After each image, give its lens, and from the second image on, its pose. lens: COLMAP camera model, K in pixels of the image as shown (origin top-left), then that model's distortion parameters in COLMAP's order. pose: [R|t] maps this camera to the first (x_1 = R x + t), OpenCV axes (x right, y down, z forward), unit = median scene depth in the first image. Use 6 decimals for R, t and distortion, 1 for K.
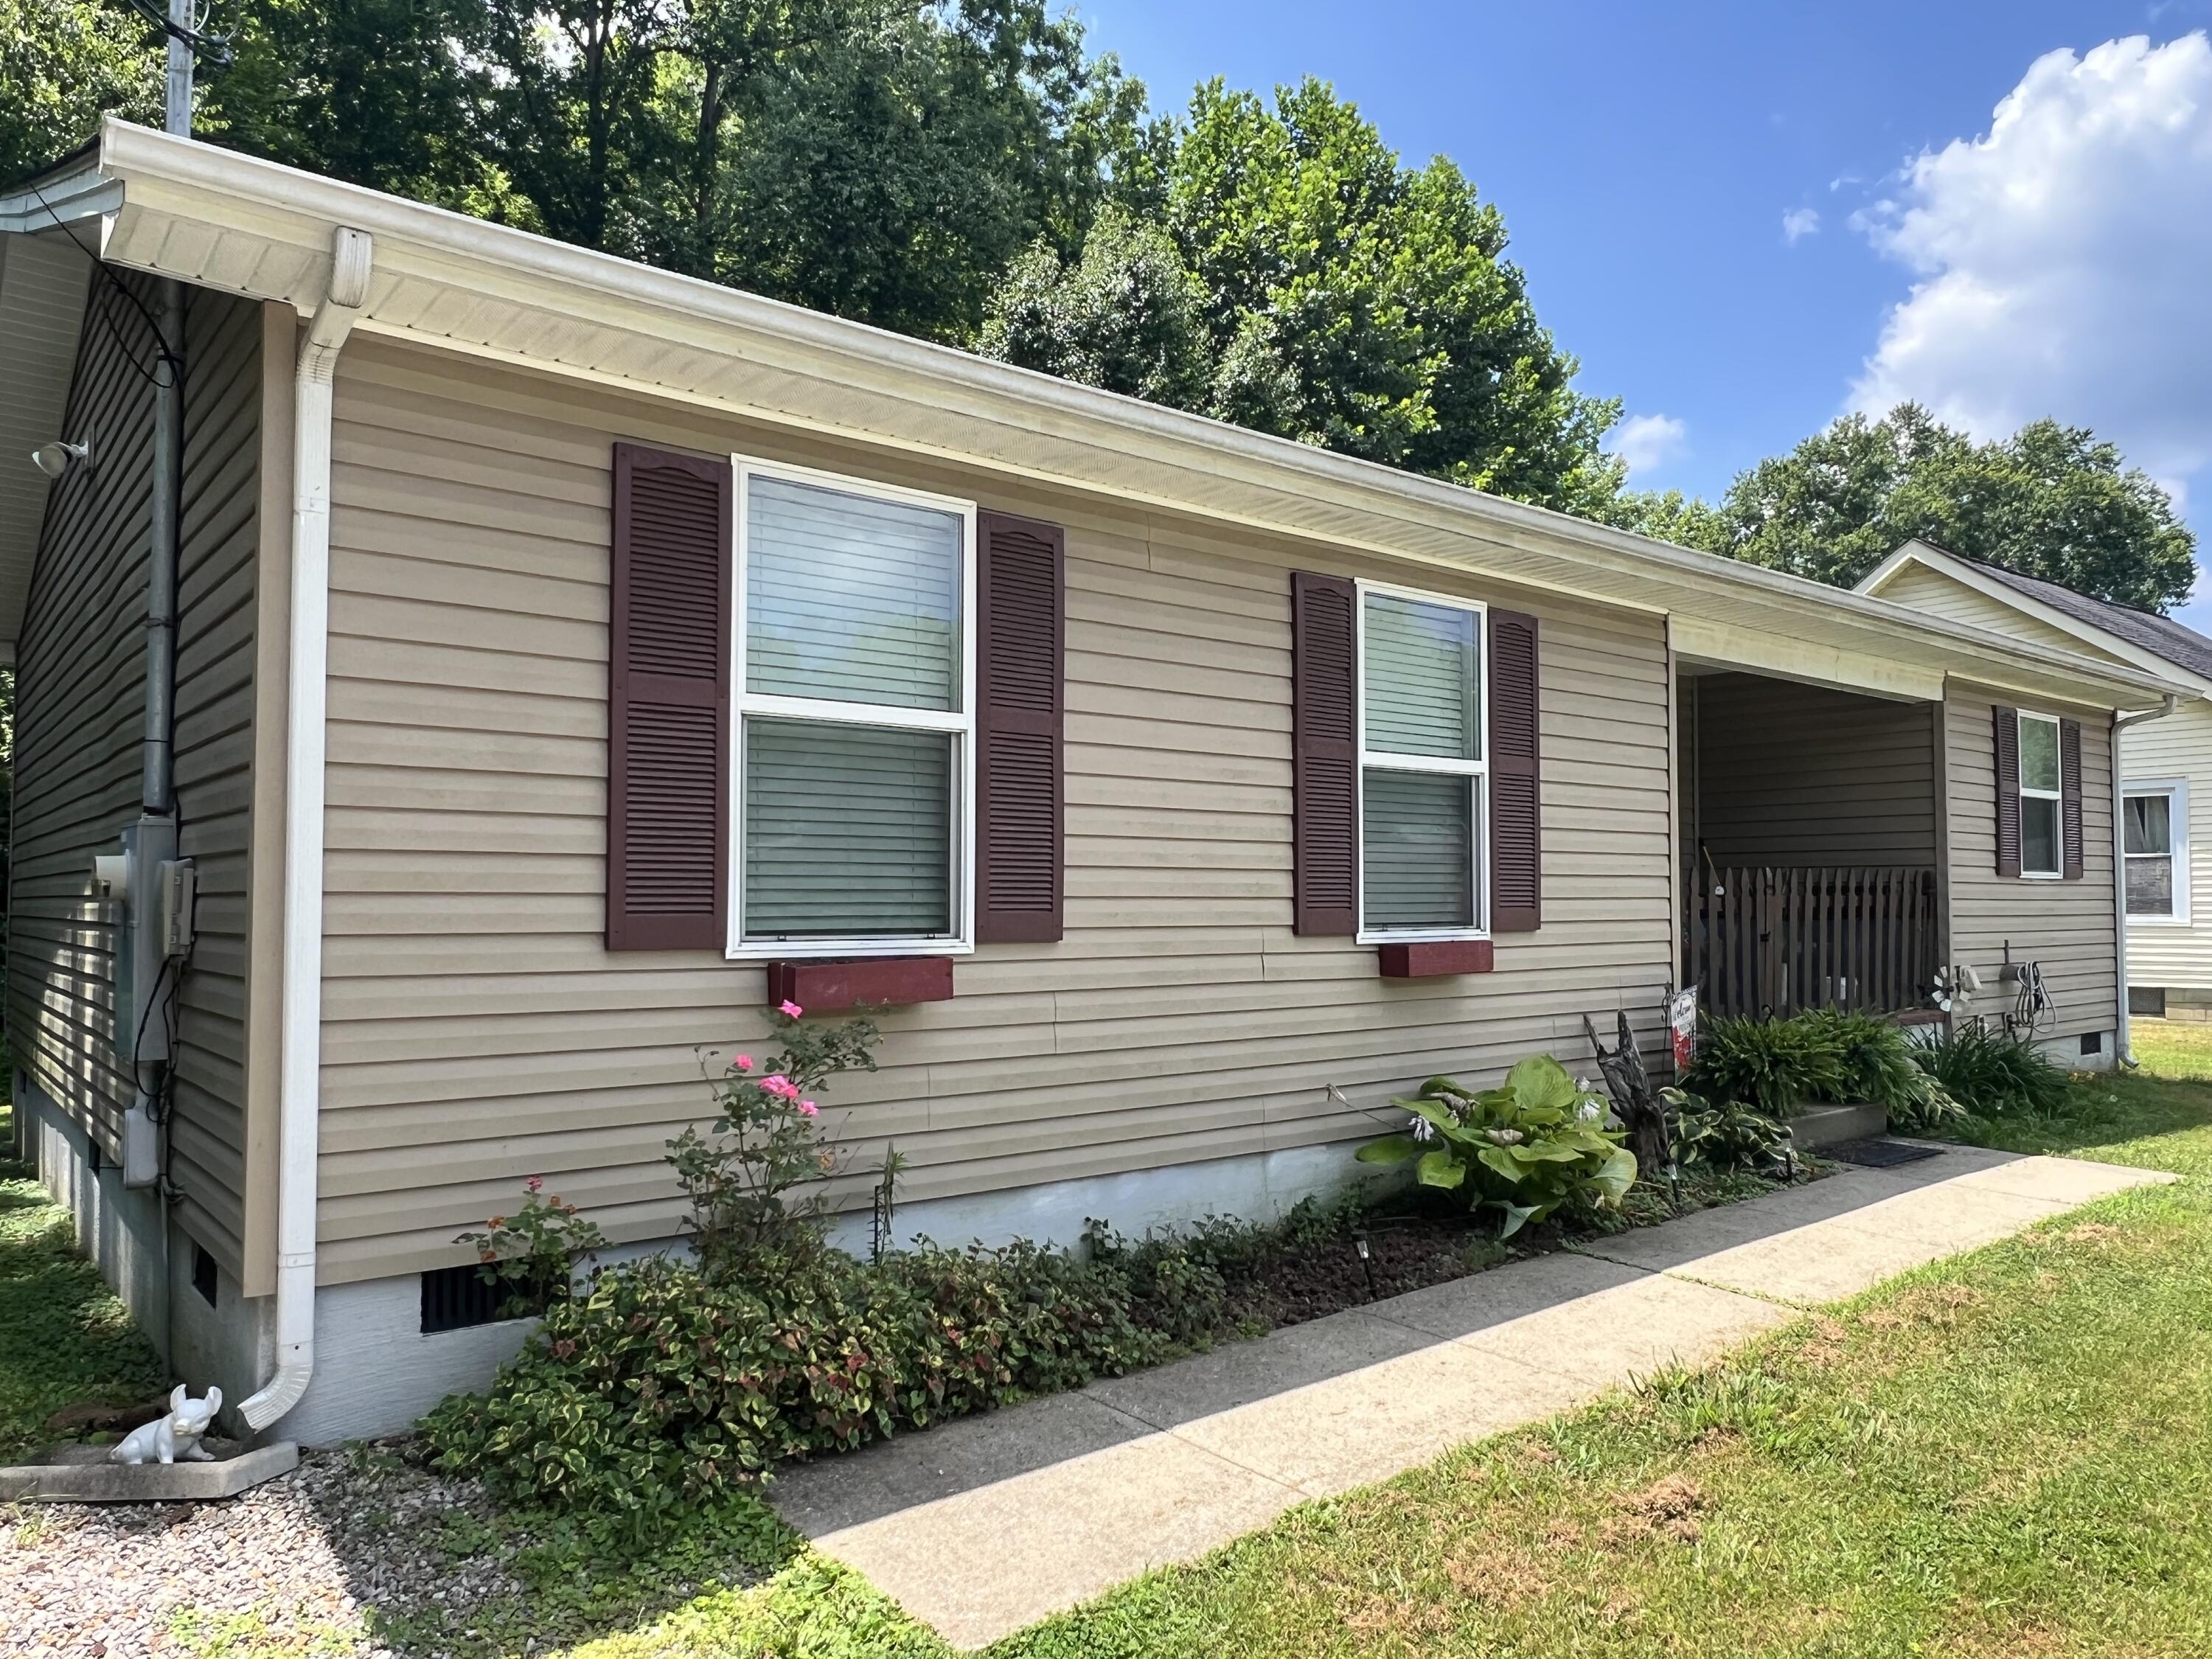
lens RADIAL K [[1552.2, 0, 1104.1], [0, 1552.2, 841.9], [0, 0, 1]] dist [-0.019904, 0.001632]
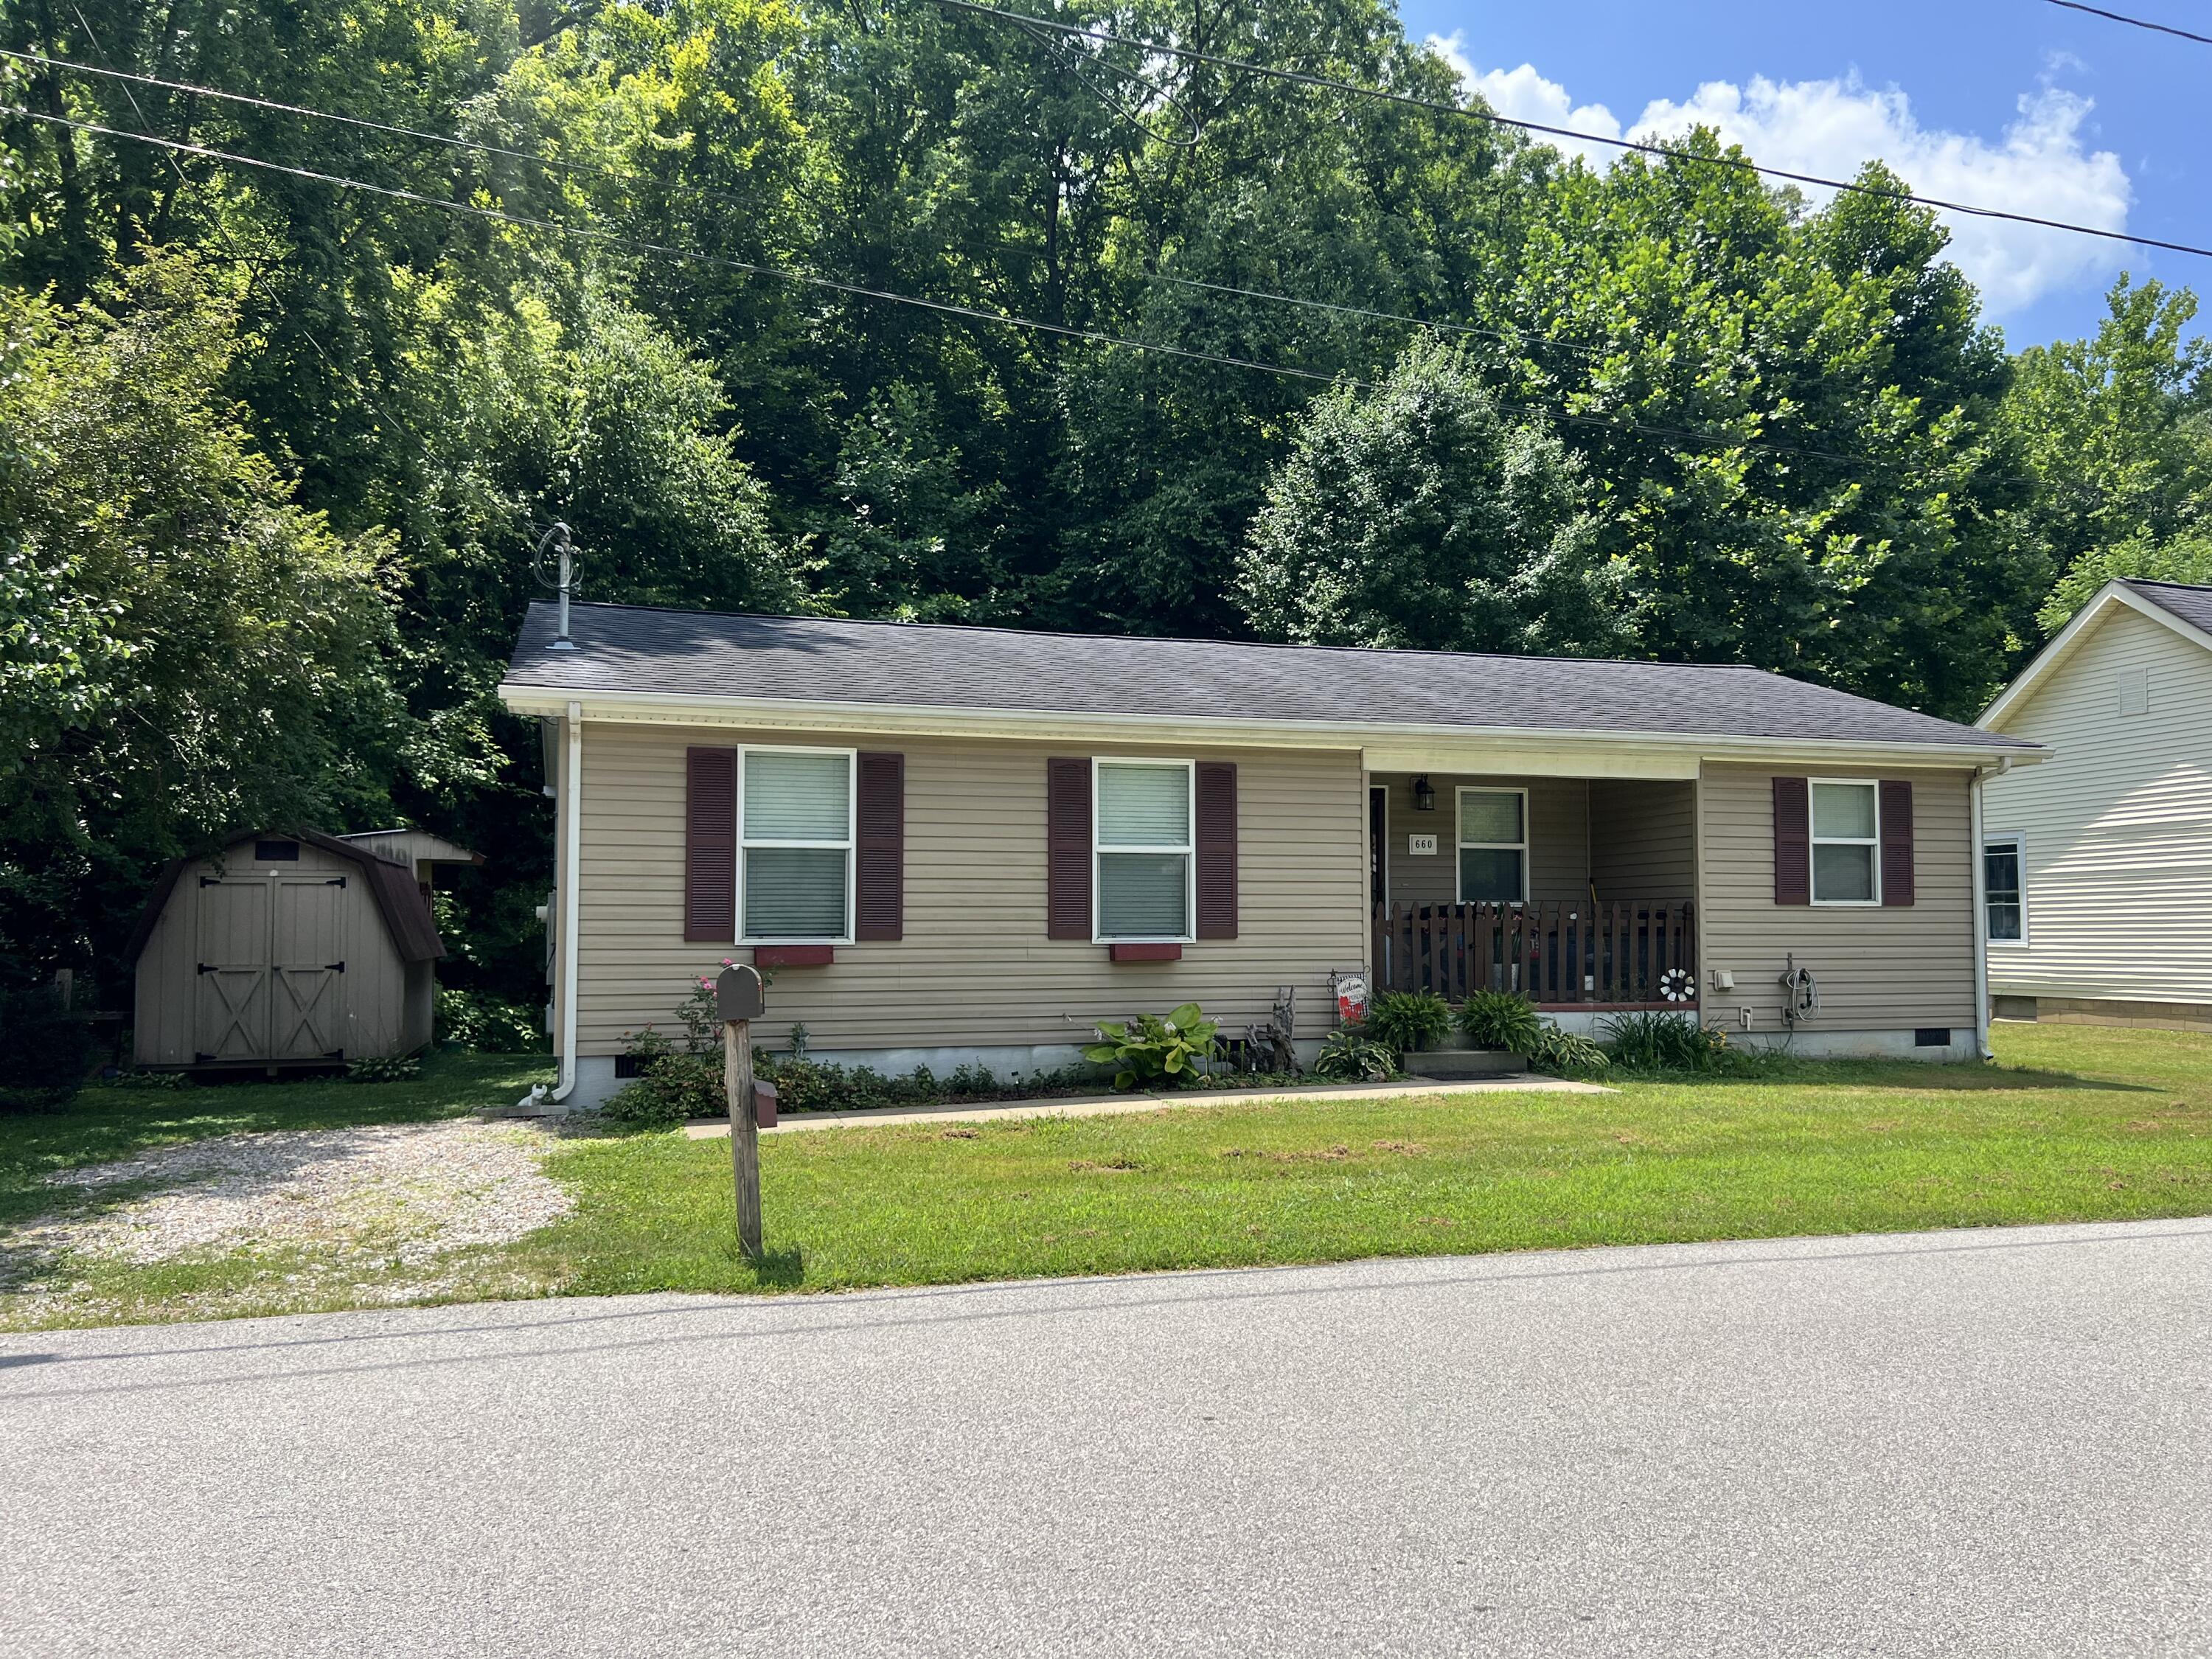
lens RADIAL K [[1671.8, 0, 1119.8], [0, 1671.8, 838.0], [0, 0, 1]] dist [0.049451, -0.056293]
pose [[0.925053, -0.021743, -0.379216, 1.017794], [0.015628, 0.999694, -0.019197, -0.027260], [0.379517, 0.011832, 0.925109, -0.956027]]
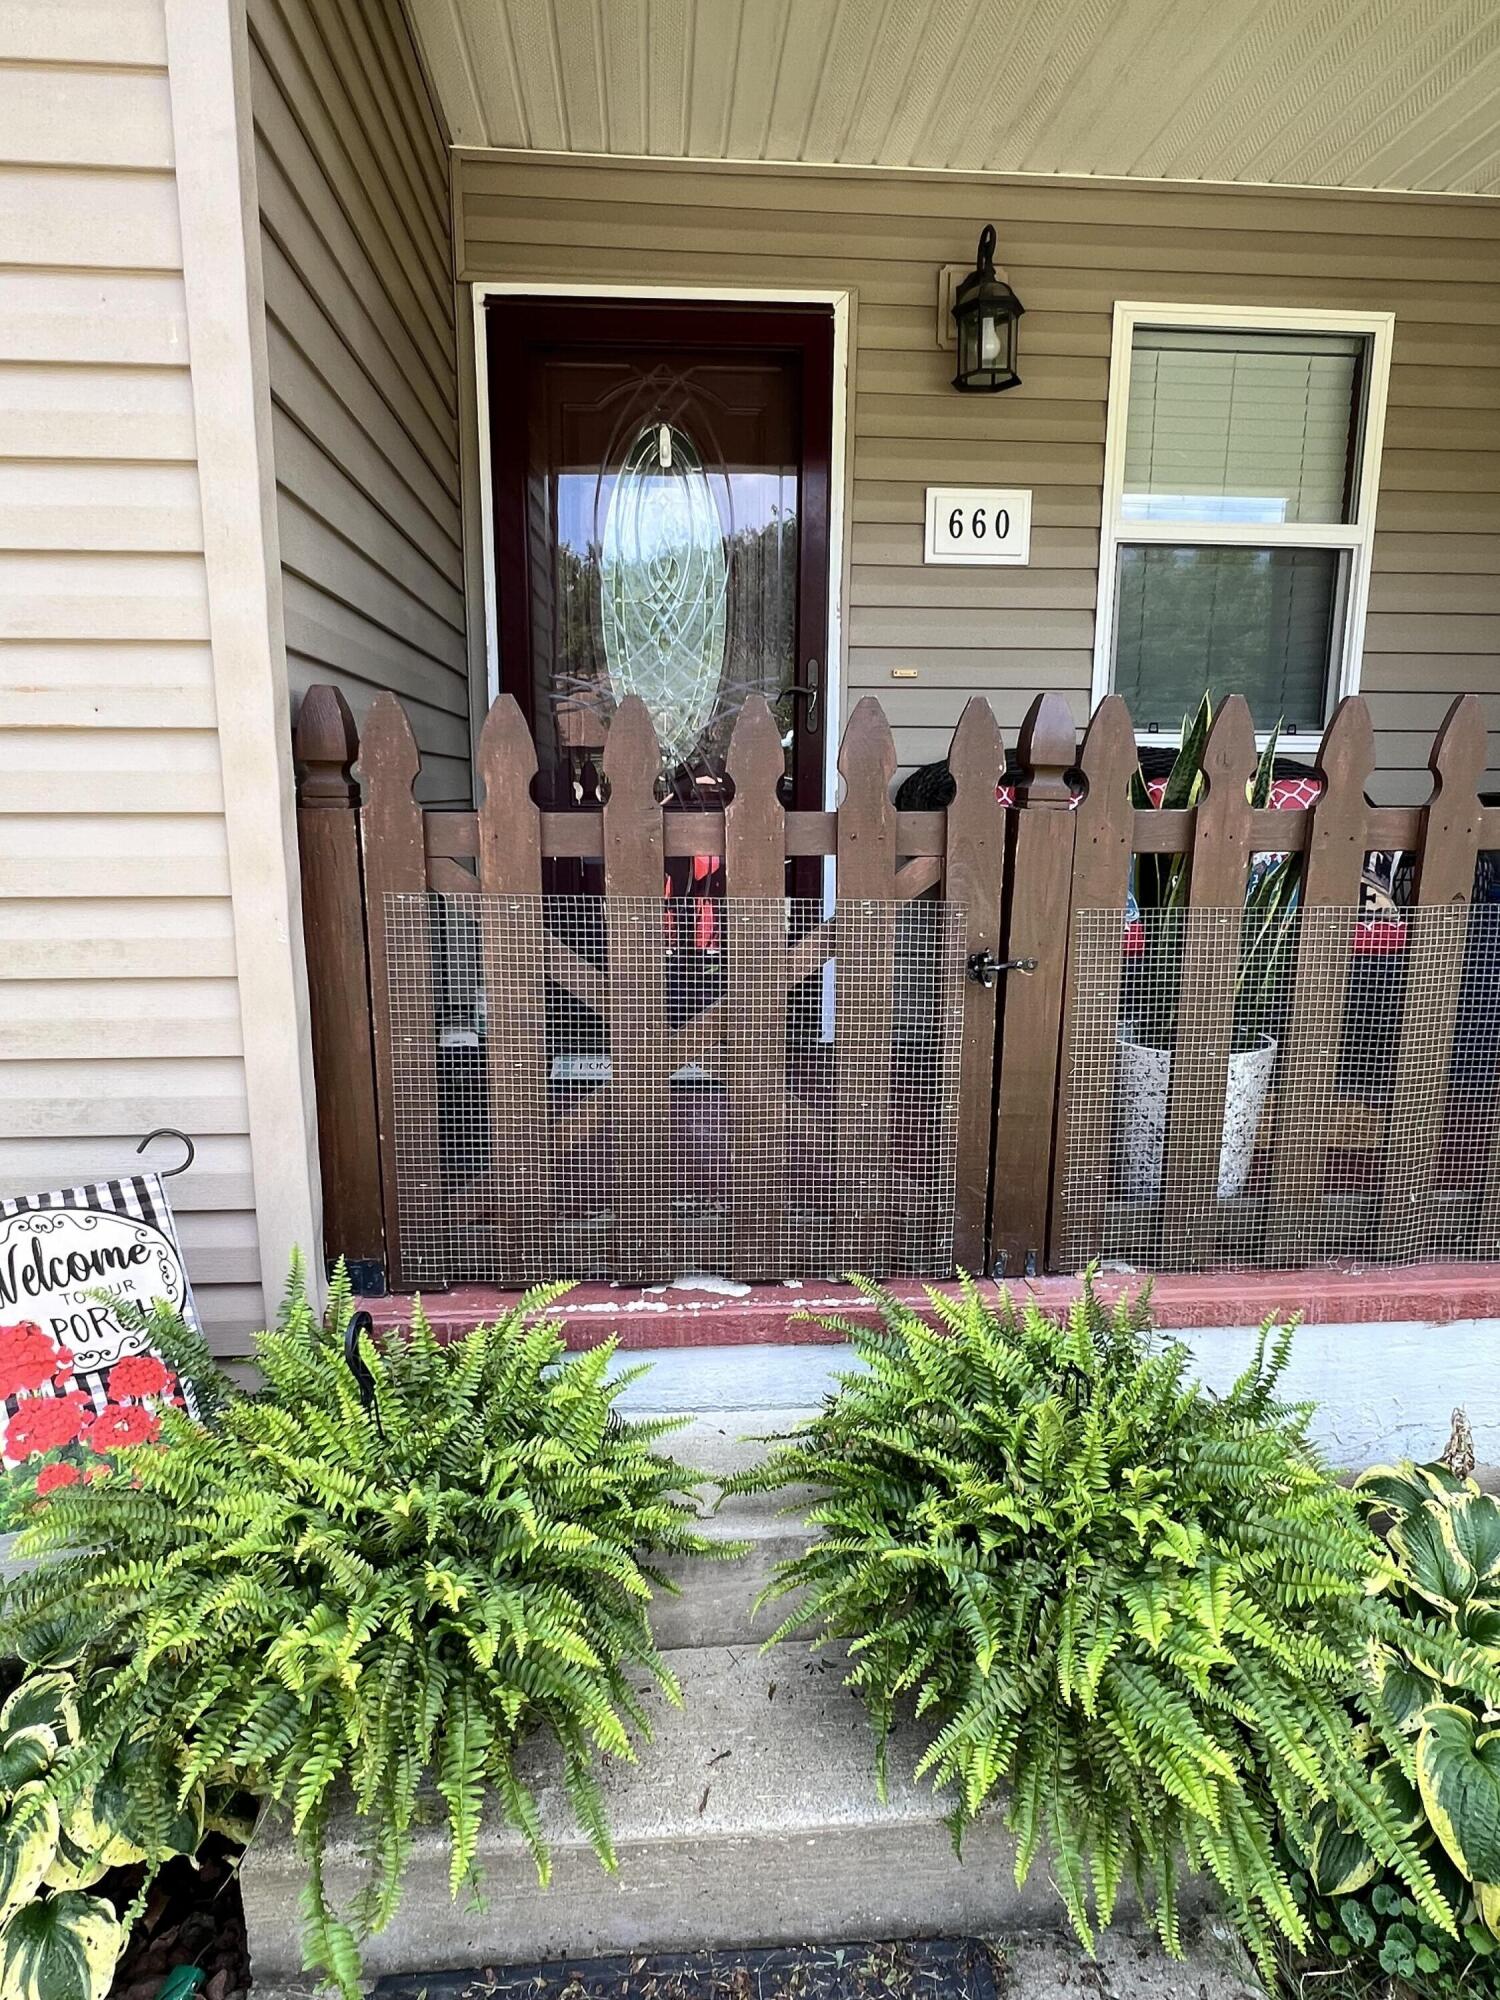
lens RADIAL K [[1150.8, 0, 746.7], [0, 1150.8, 1005.8], [0, 0, 1]] dist [0.006213, 0.000050]
pose [[0.820734, 0.106624, -0.561272, 0.693721], [0.018431, 0.976977, 0.212546, 0.038092], [0.571013, -0.184788, 0.799874, 1.117313]]
